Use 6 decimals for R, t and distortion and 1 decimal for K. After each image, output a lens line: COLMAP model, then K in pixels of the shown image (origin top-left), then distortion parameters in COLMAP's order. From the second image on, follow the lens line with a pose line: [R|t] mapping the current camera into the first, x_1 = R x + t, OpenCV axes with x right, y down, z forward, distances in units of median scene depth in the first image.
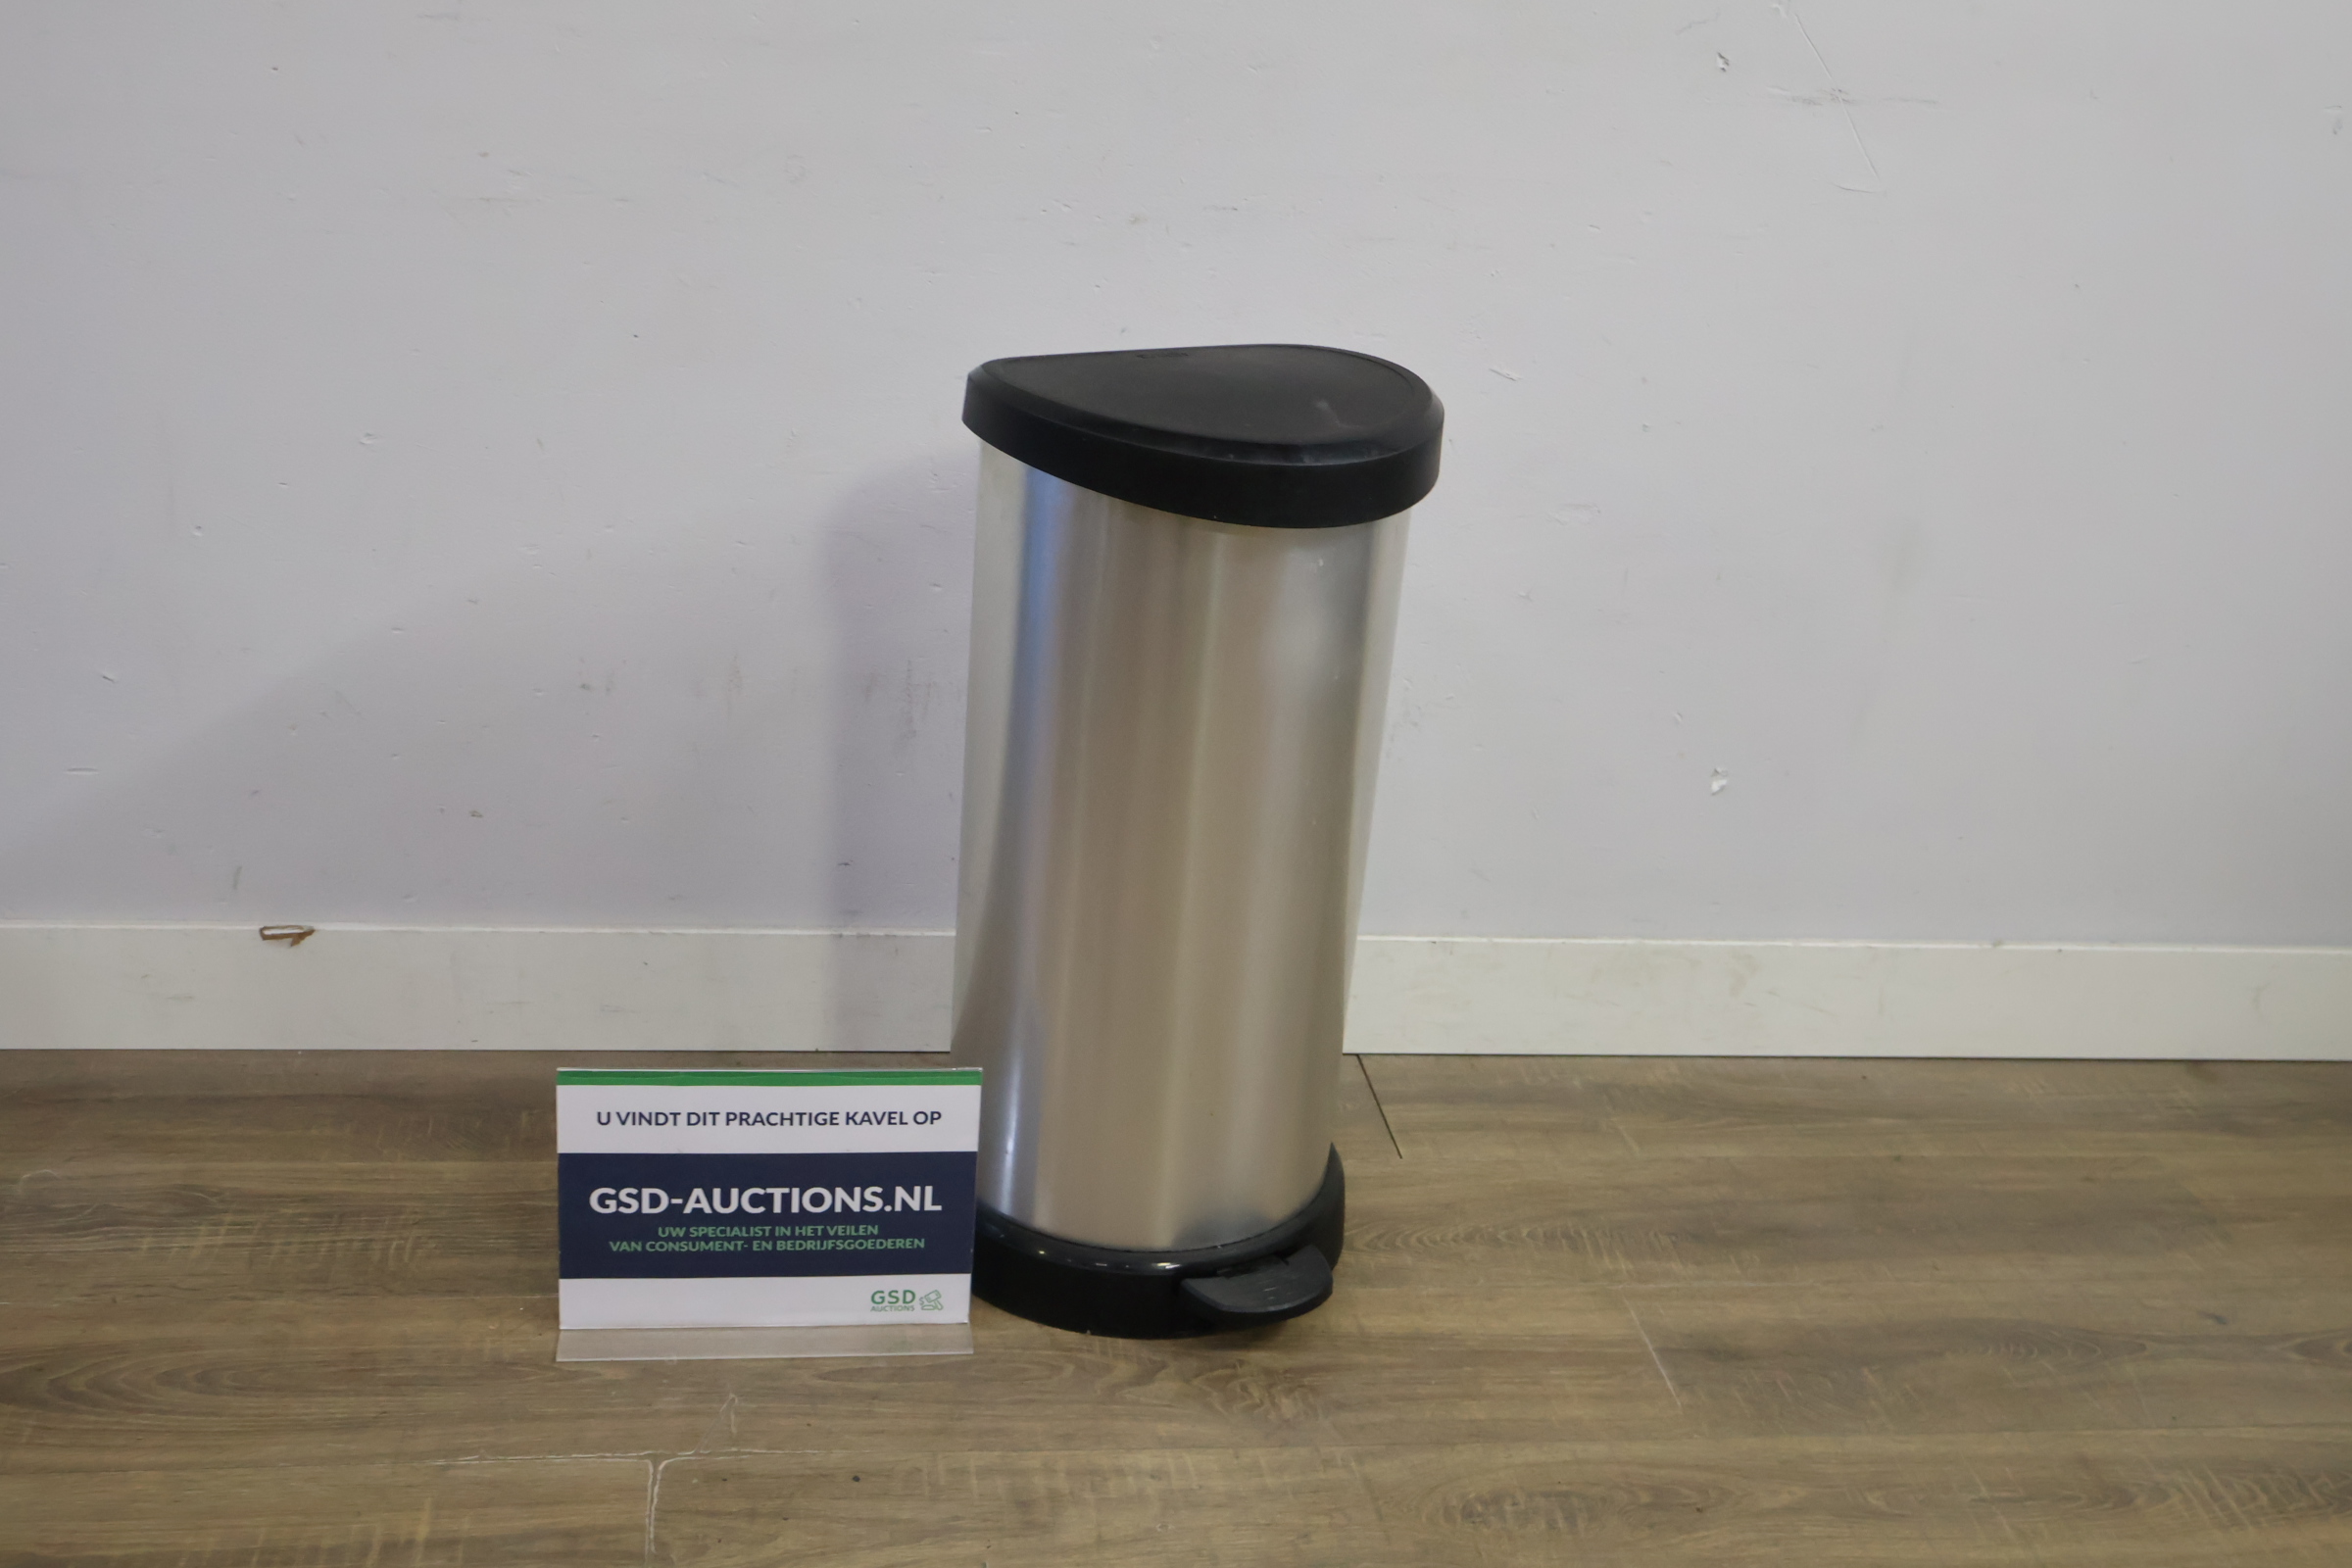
lens RADIAL K [[2596.9, 0, 1177.6], [0, 2596.9, 783.6], [0, 0, 1]] dist [-0.001431, 0.000000]
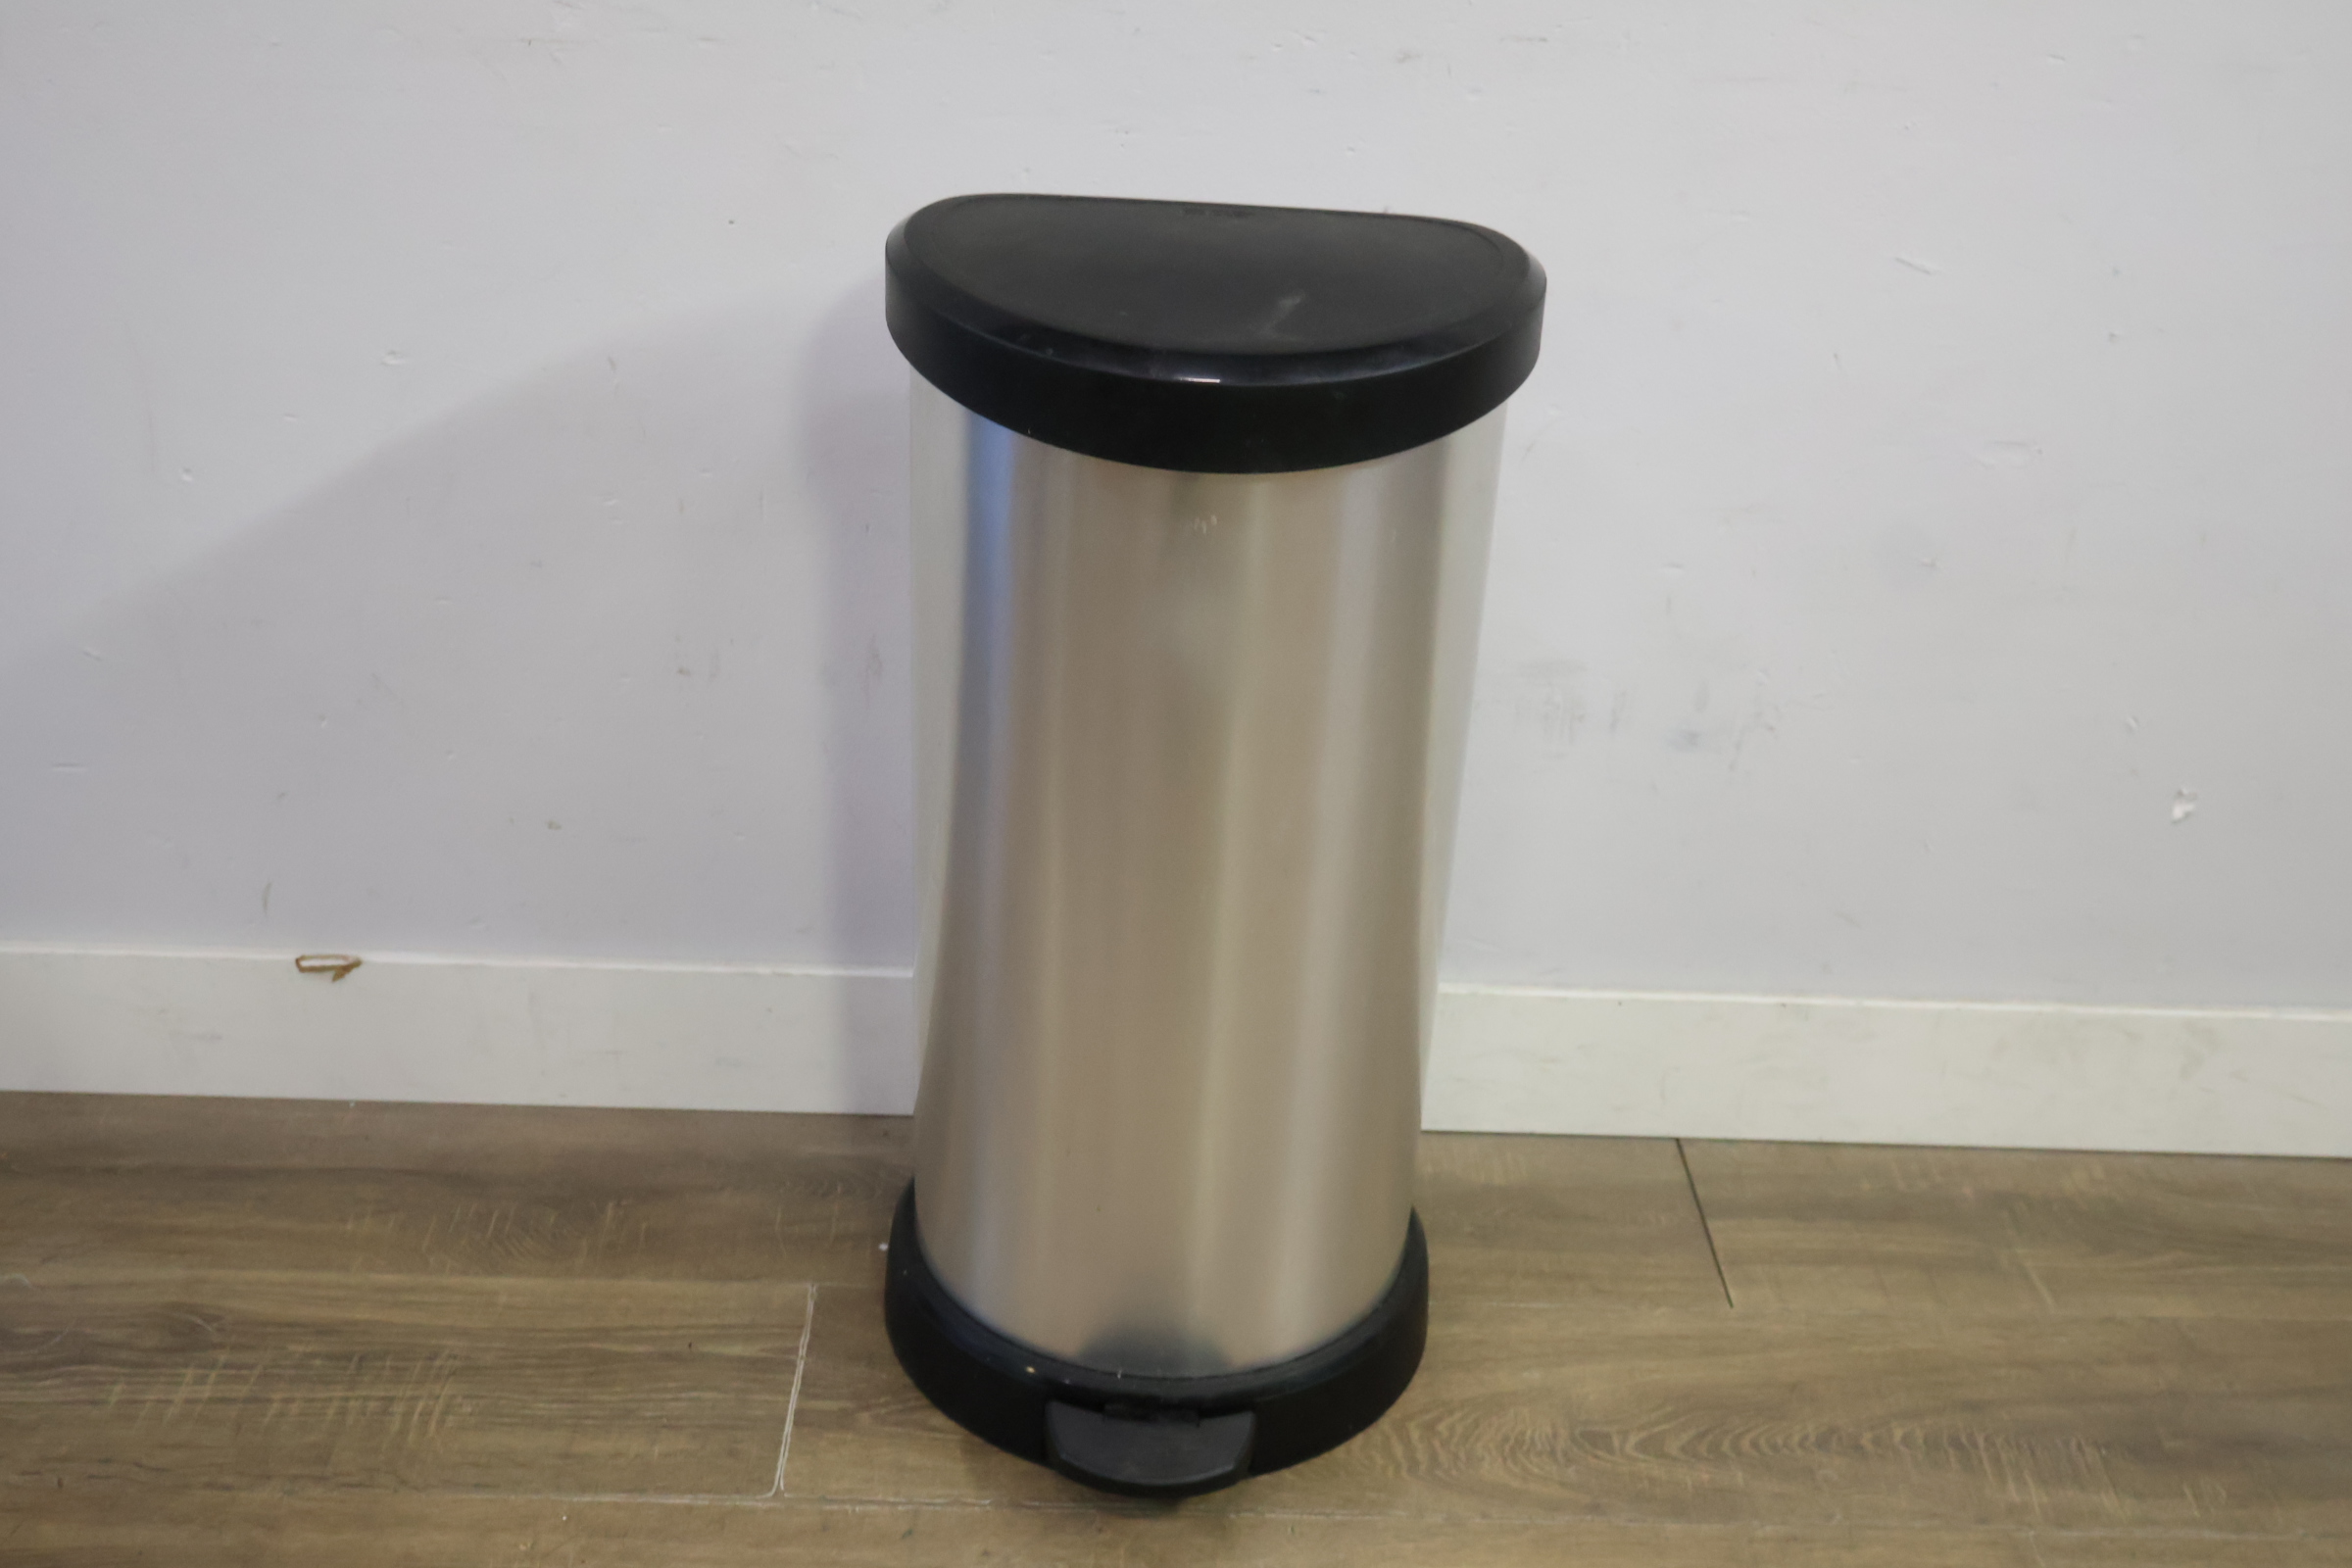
lens RADIAL K [[2596.9, 0, 1164.9], [0, 2596.9, 778.6], [0, 0, 1]] dist [-0.001431, 0.000000]
pose [[0.991933, 0.026536, -0.123956, 0.012543], [-0.015194, 0.995683, 0.091564, -0.082718], [0.125851, -0.088942, 0.988054, 0.260850]]
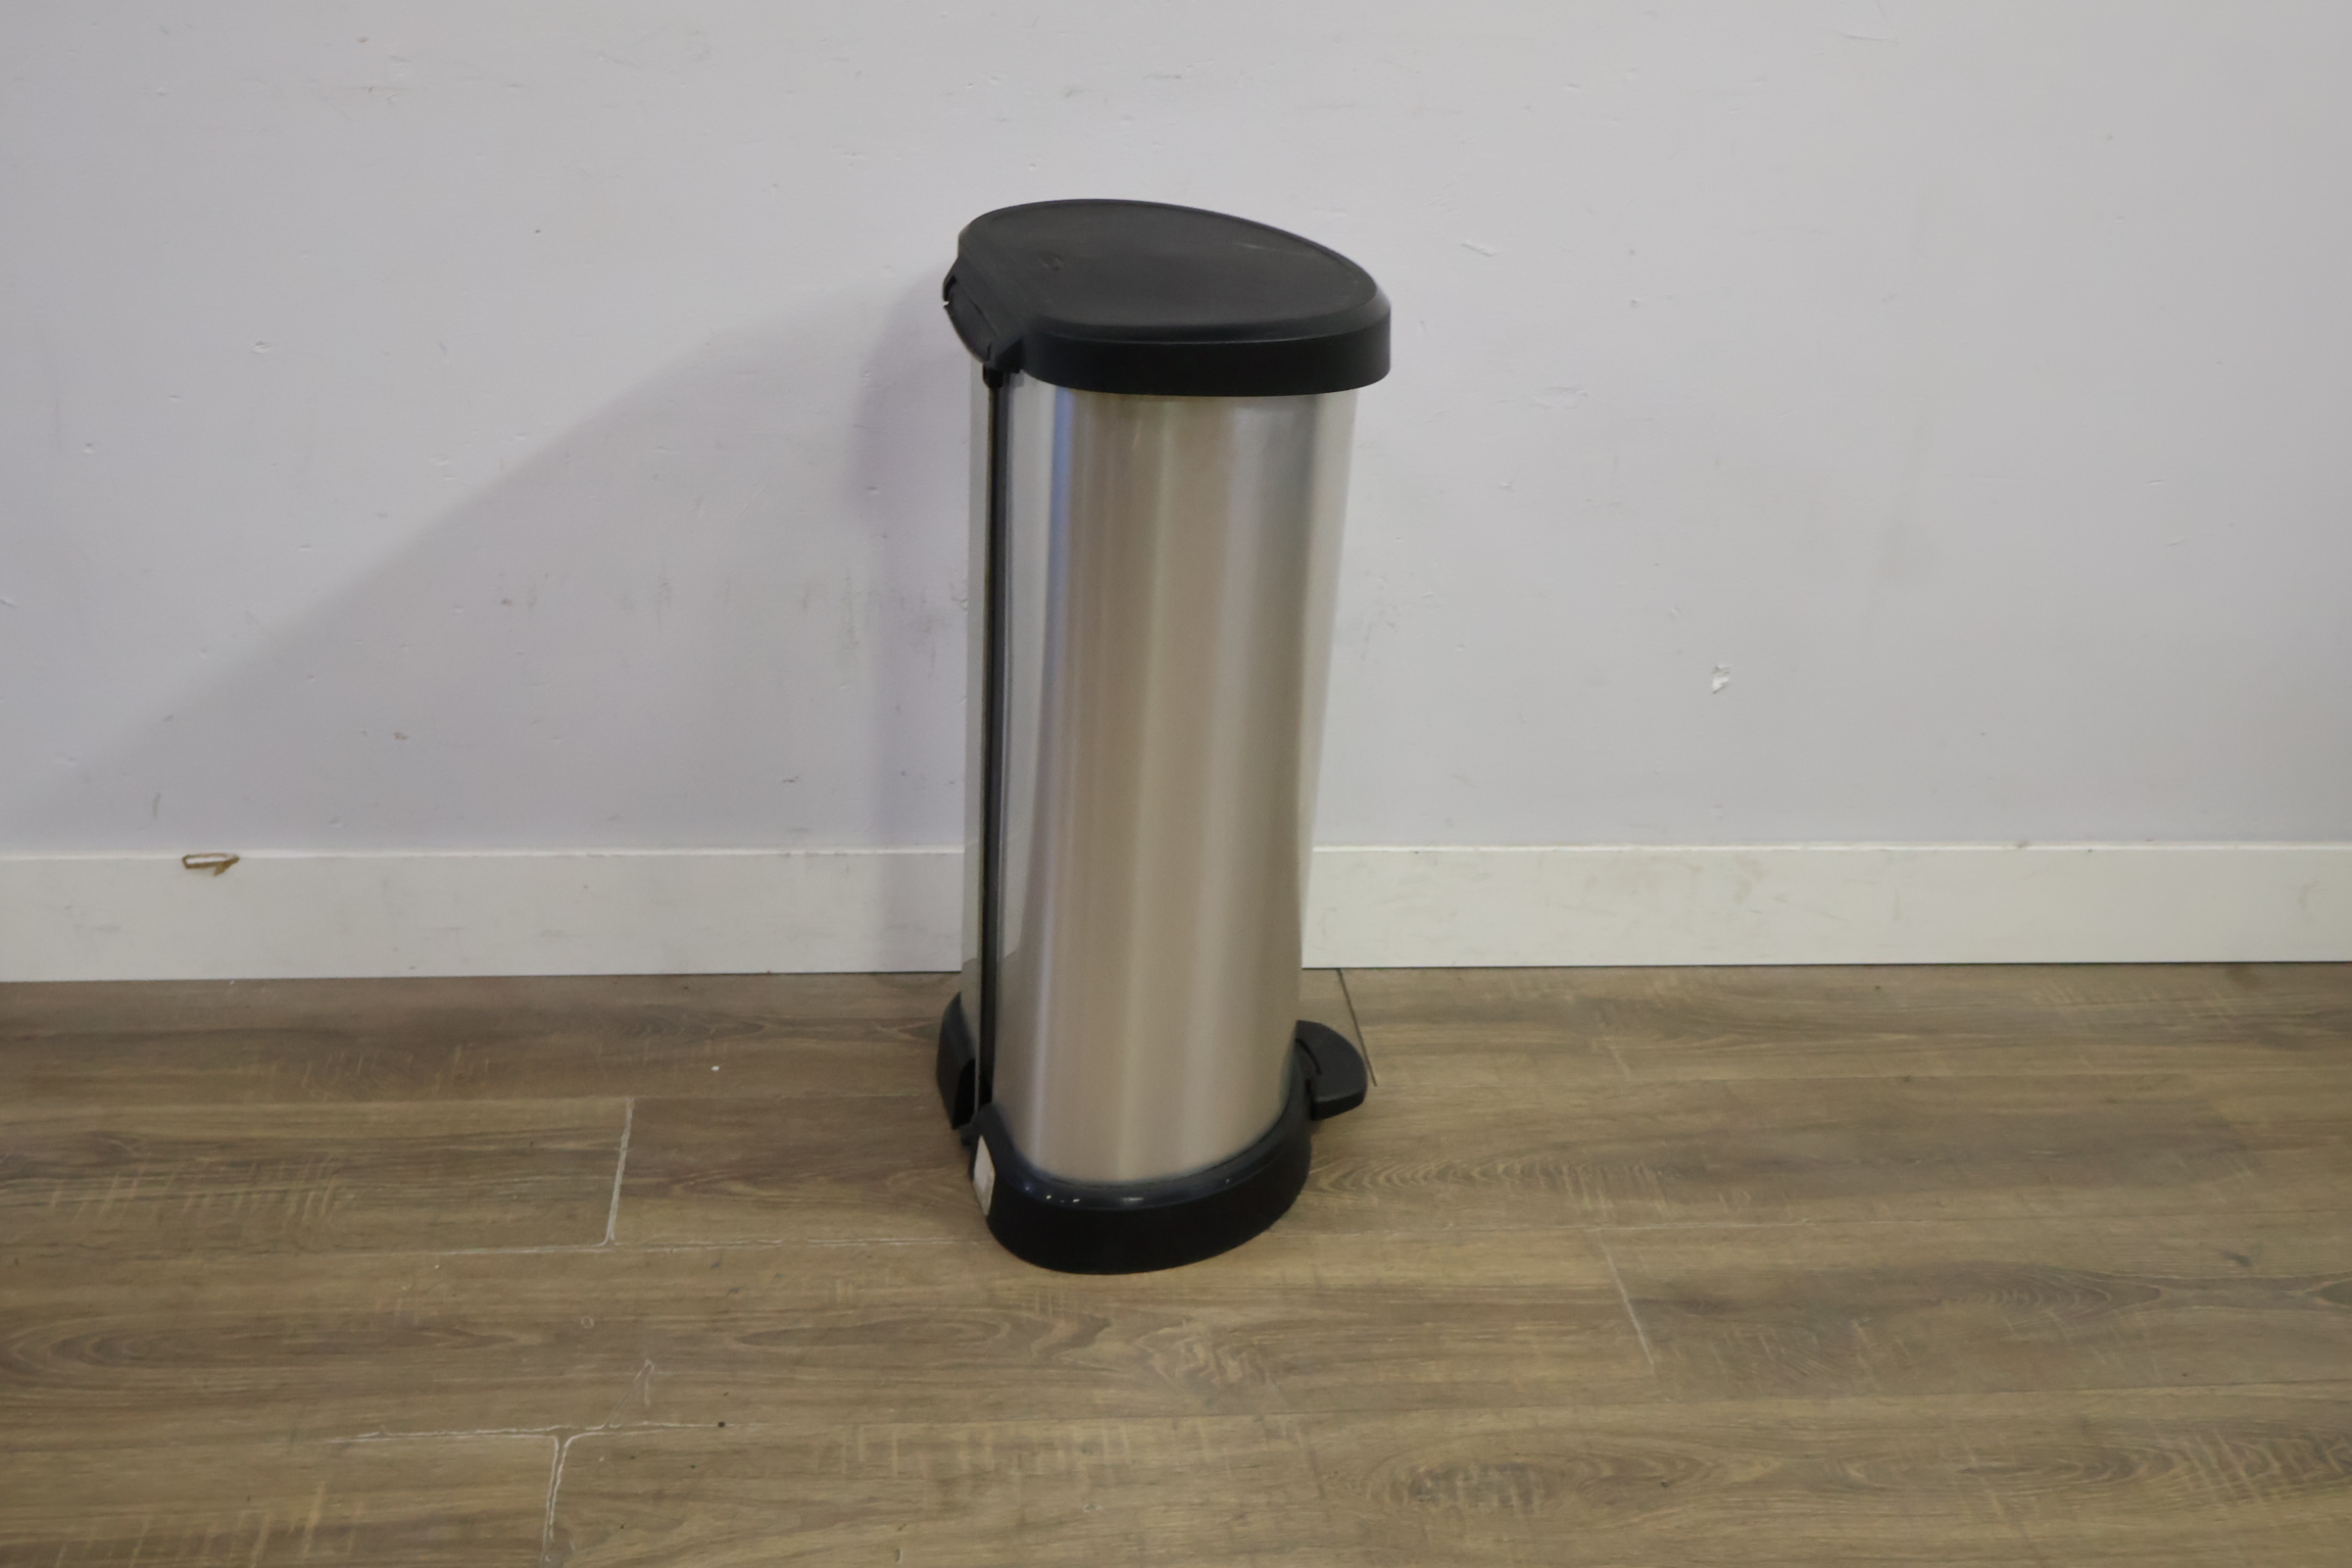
lens RADIAL K [[2596.9, 0, 1166.3], [0, 2596.9, 785.0], [0, 0, 1]] dist [-0.001431, 0.000000]
pose [[0.999076, -0.010129, -0.041779, 0.054322], [0.013209, 0.997161, 0.074134, -0.039739], [0.040910, -0.074617, 0.996373, 0.063261]]
